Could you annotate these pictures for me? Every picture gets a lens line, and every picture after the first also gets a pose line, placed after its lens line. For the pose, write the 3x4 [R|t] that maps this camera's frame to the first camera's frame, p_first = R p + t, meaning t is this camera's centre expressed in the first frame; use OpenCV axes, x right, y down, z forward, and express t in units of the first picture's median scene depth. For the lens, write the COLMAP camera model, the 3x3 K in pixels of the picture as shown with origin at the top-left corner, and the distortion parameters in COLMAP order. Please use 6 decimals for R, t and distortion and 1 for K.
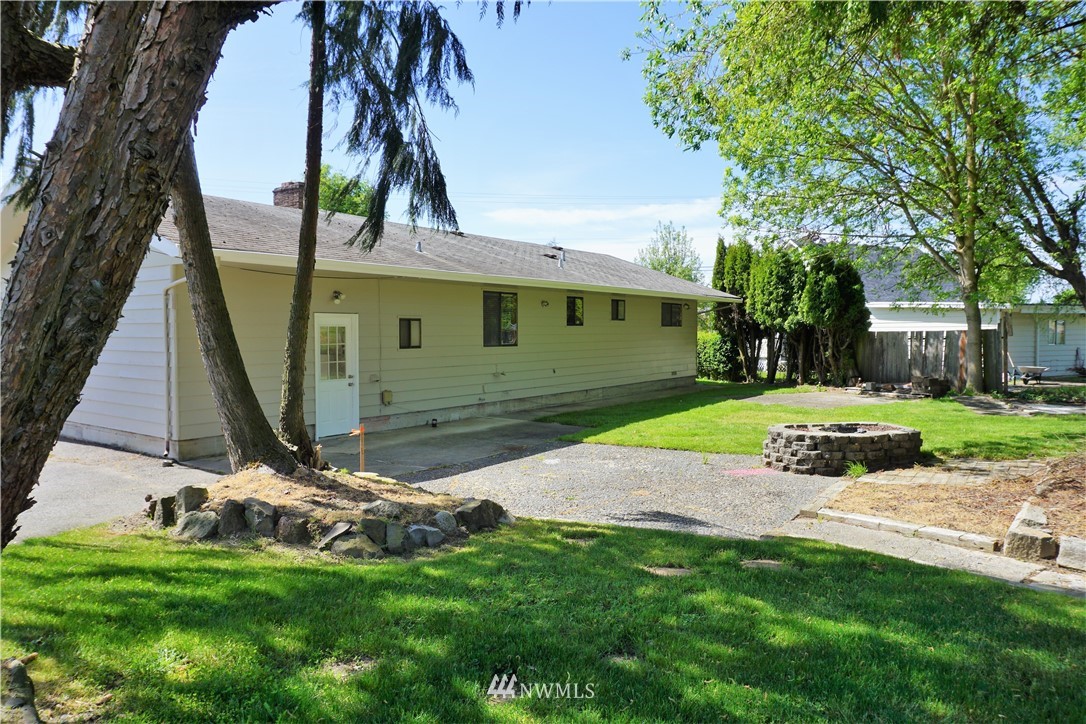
lens RADIAL K [[725.2, 0, 543.0], [0, 725.2, 362.0], [0, 0, 1]] dist [-0.050609, 0.042515]
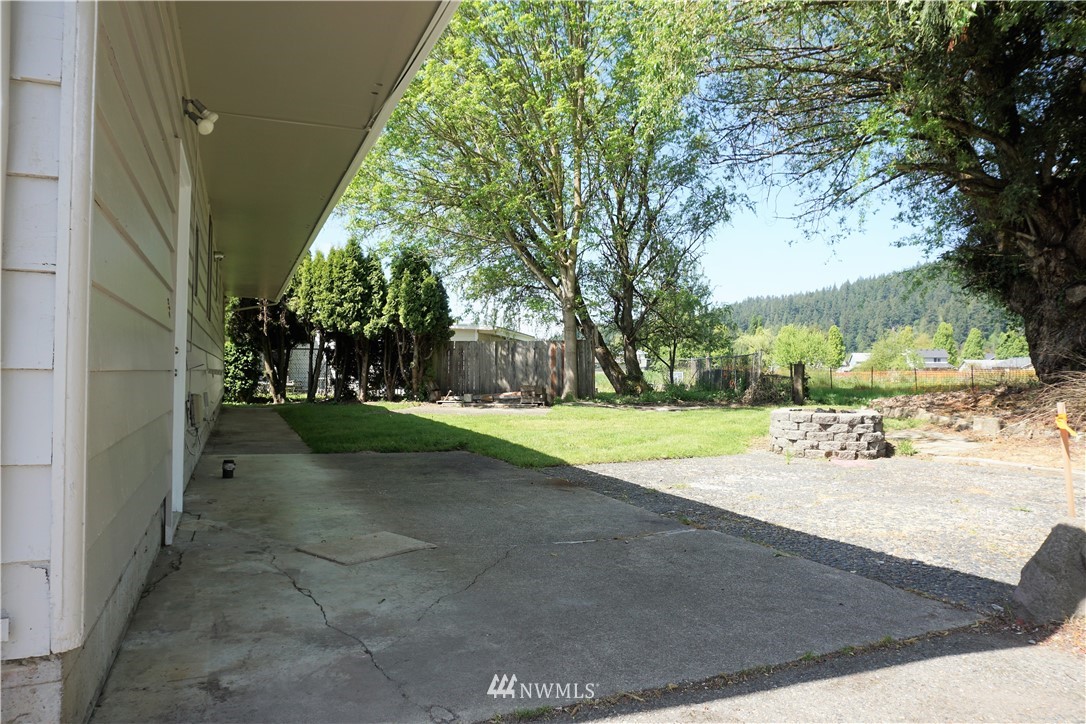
lens RADIAL K [[725.2, 0, 543.0], [0, 725.2, 362.0], [0, 0, 1]] dist [-0.050609, 0.042515]
pose [[0.501588, 0.024626, 0.864756, -0.306362], [0.024275, 0.998801, -0.042523, 0.028553], [-0.864766, 0.042321, 0.500389, 0.424422]]
